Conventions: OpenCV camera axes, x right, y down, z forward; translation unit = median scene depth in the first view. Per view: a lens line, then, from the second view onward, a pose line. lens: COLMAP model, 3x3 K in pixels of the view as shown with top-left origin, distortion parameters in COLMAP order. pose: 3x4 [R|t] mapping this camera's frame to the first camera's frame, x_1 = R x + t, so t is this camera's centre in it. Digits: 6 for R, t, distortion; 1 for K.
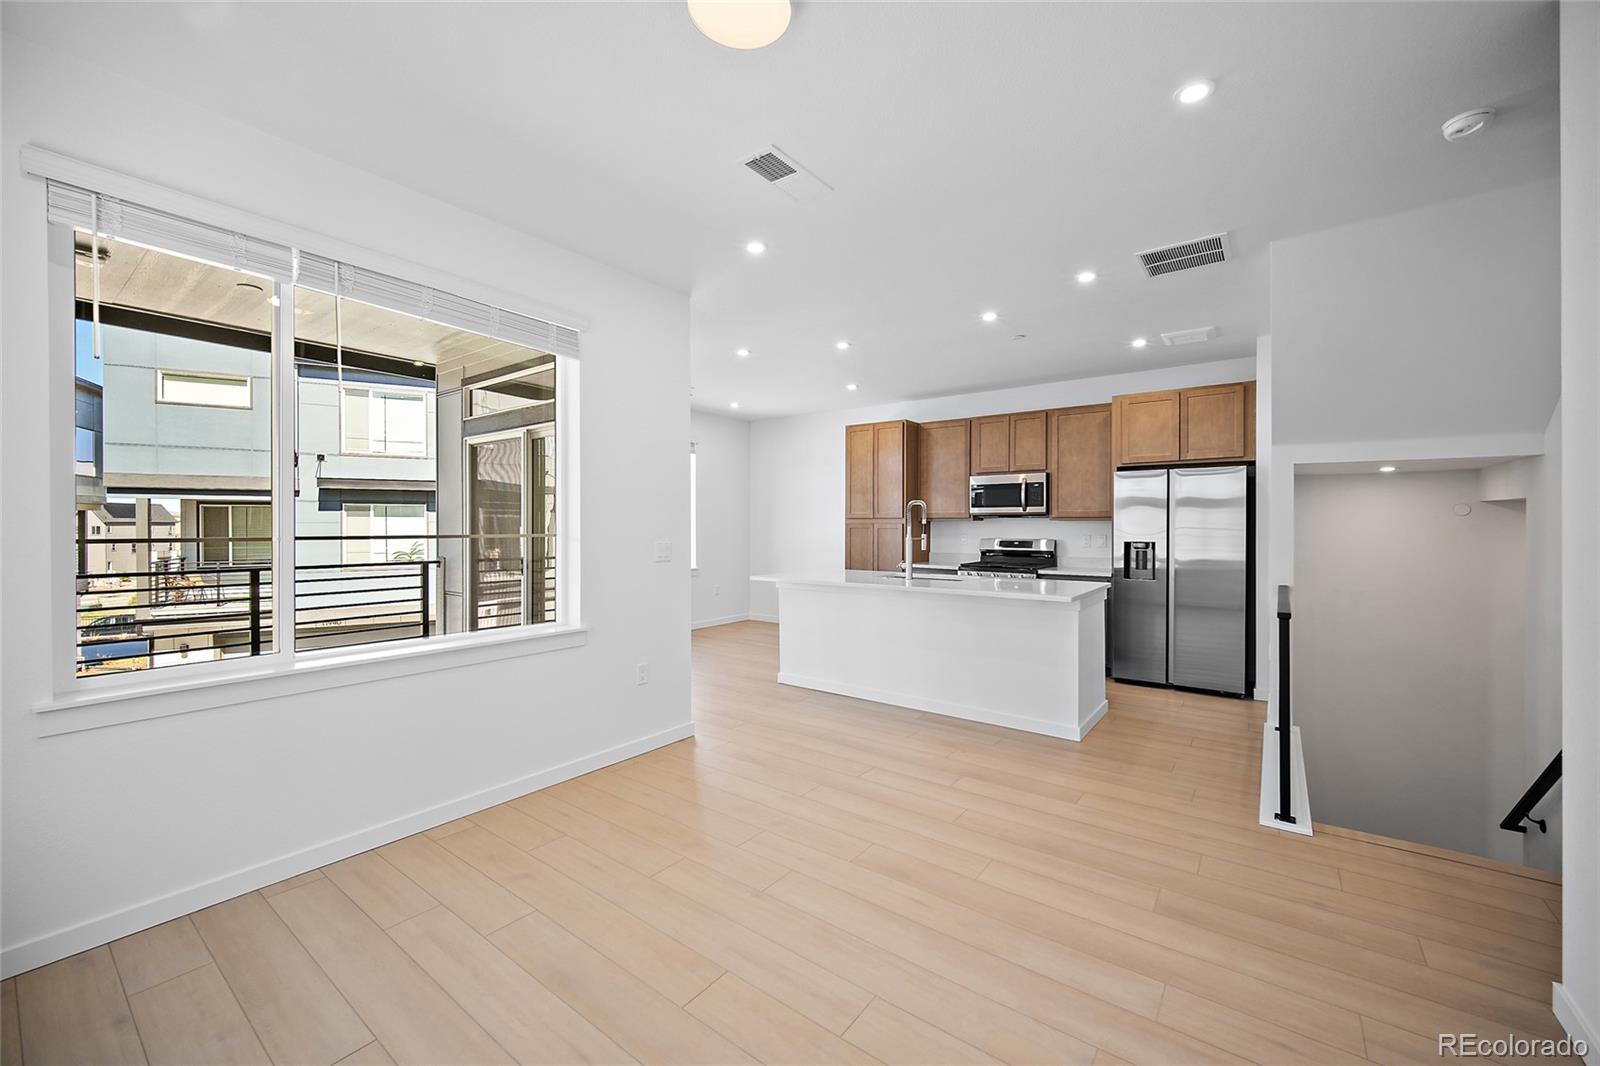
lens RADIAL K [[629.2, 0, 806.8], [0, 629.2, 531.9], [0, 0, 1]] dist [0.002820, -0.000718]
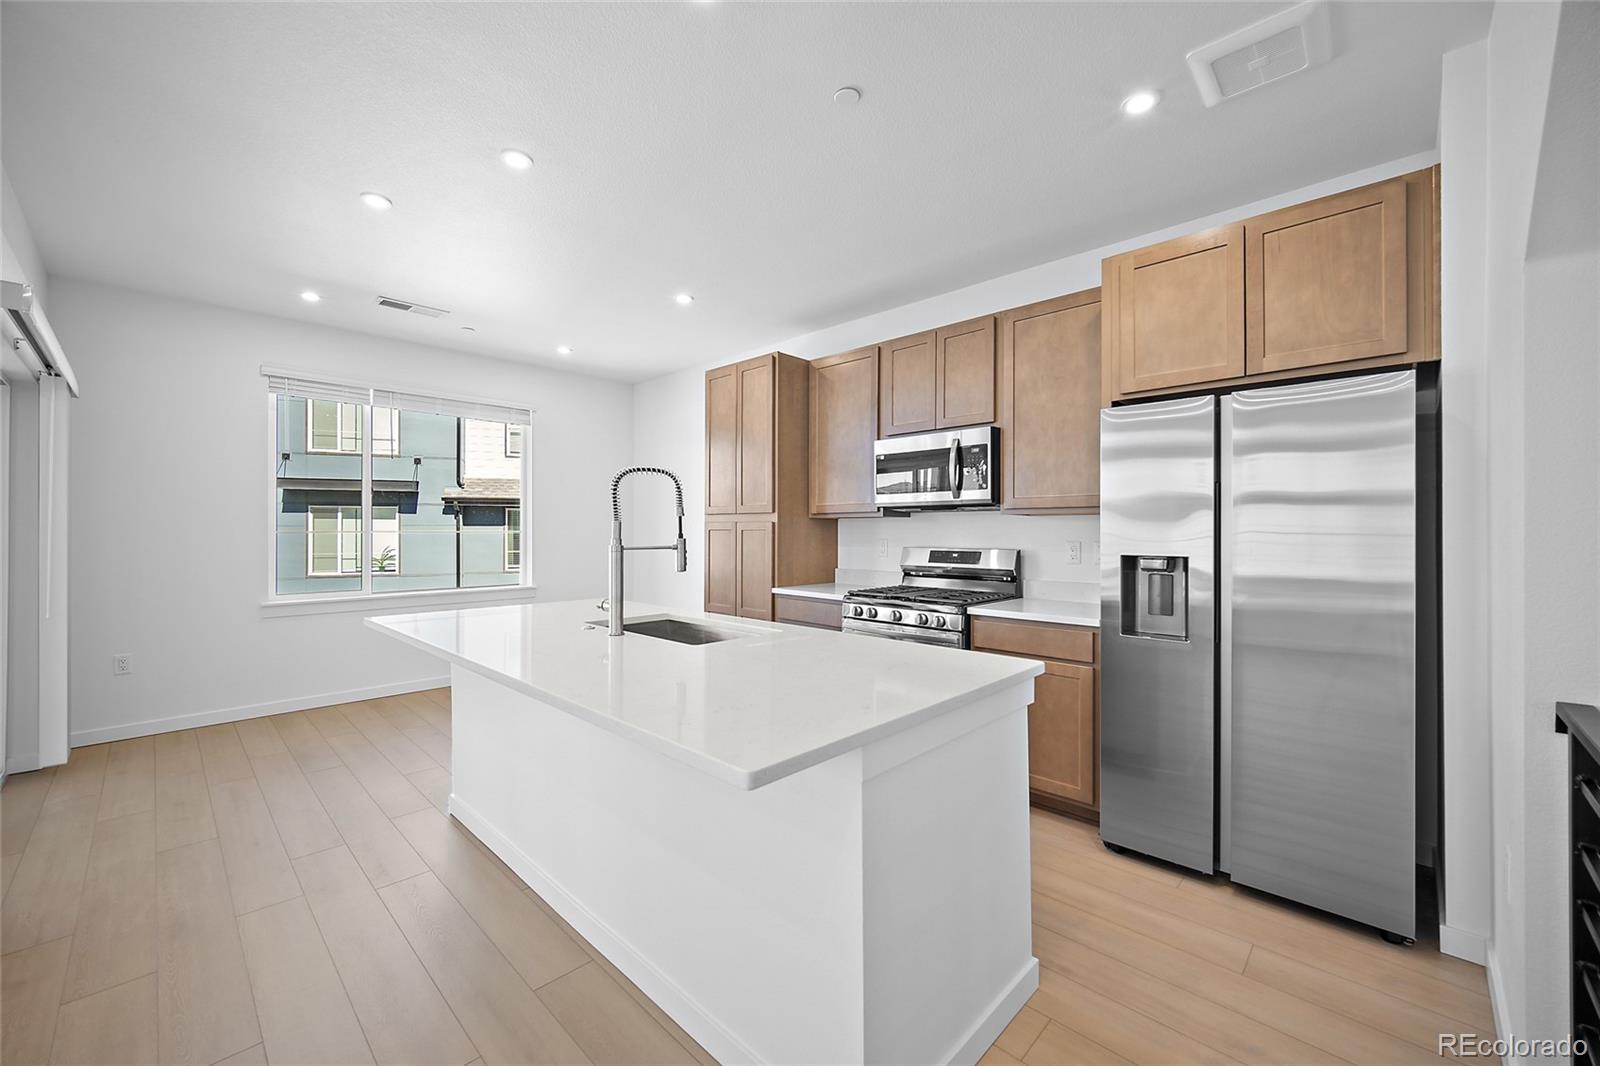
lens RADIAL K [[629.2, 0, 804.6], [0, 629.2, 531.0], [0, 0, 1]] dist [0.002820, -0.000718]
pose [[0.993079, 0.002297, -0.117424, 0.275210], [-0.003688, 0.999926, -0.011627, 0.003012], [0.117388, 0.011980, 0.993014, 0.428169]]
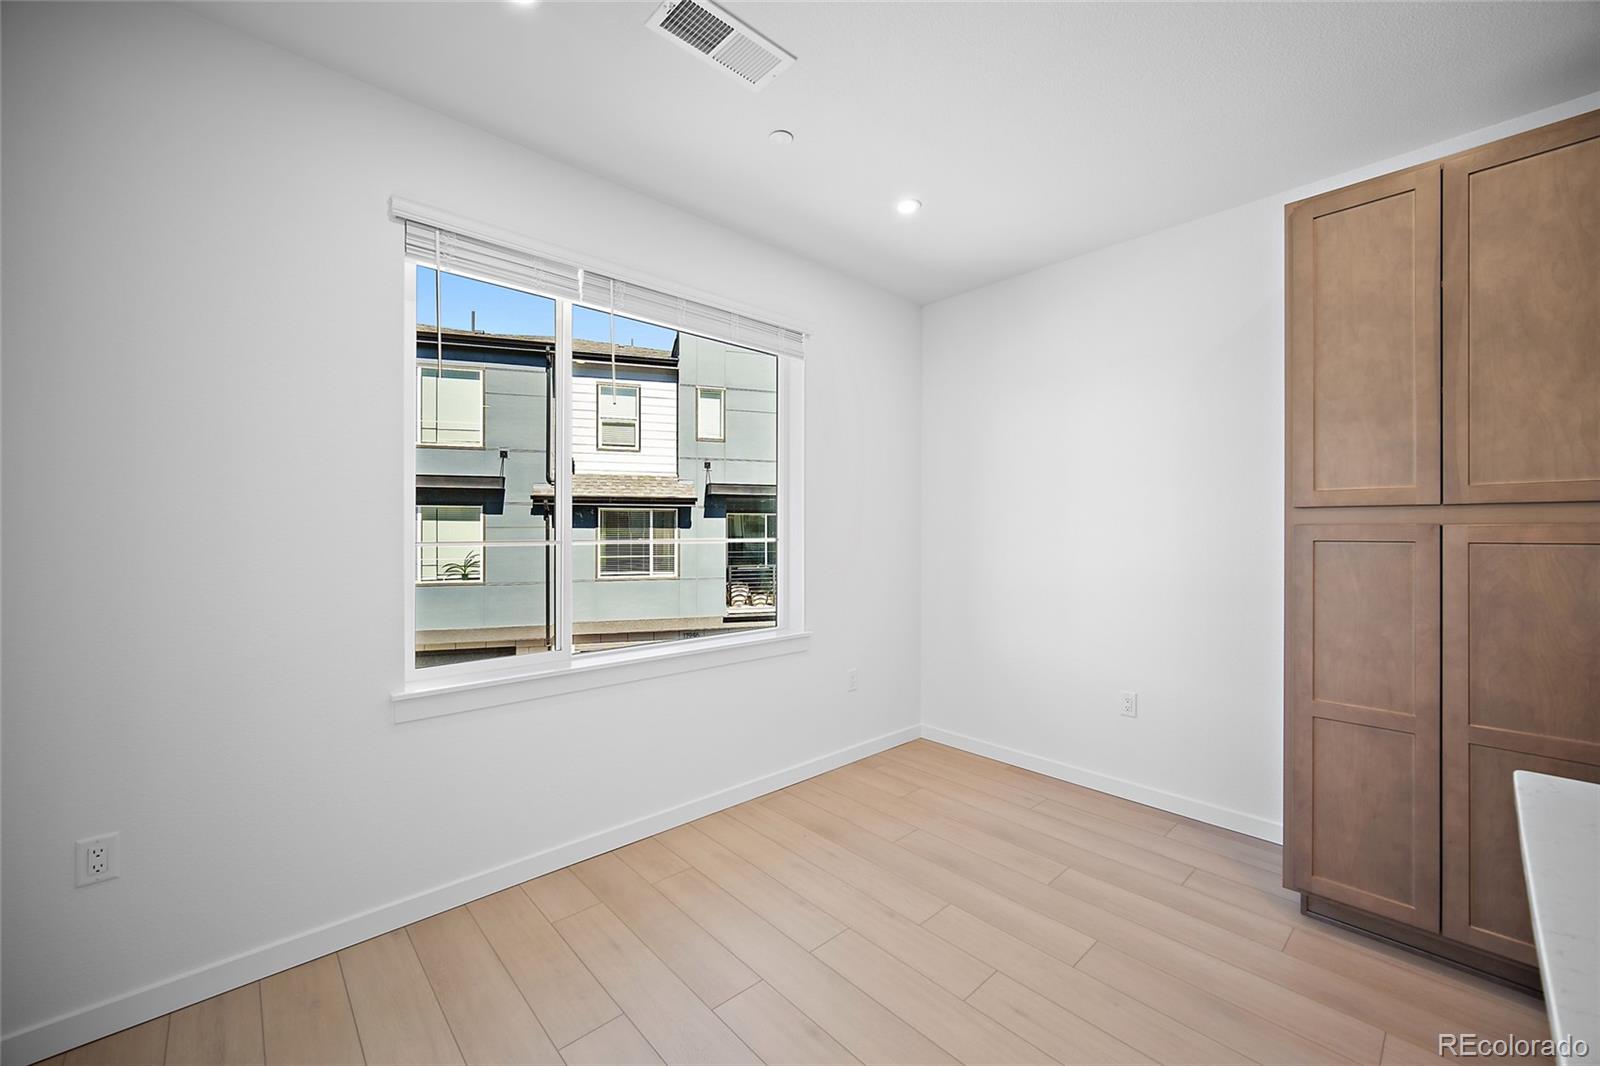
lens RADIAL K [[629.2, 0, 807.7], [0, 629.2, 532.2], [0, 0, 1]] dist [0.002820, -0.000718]
pose [[0.984648, 0.002189, -0.174538, -0.130021], [-0.004184, 0.999930, -0.011064, -0.006415], [0.174502, 0.011624, 0.984588, 0.761698]]
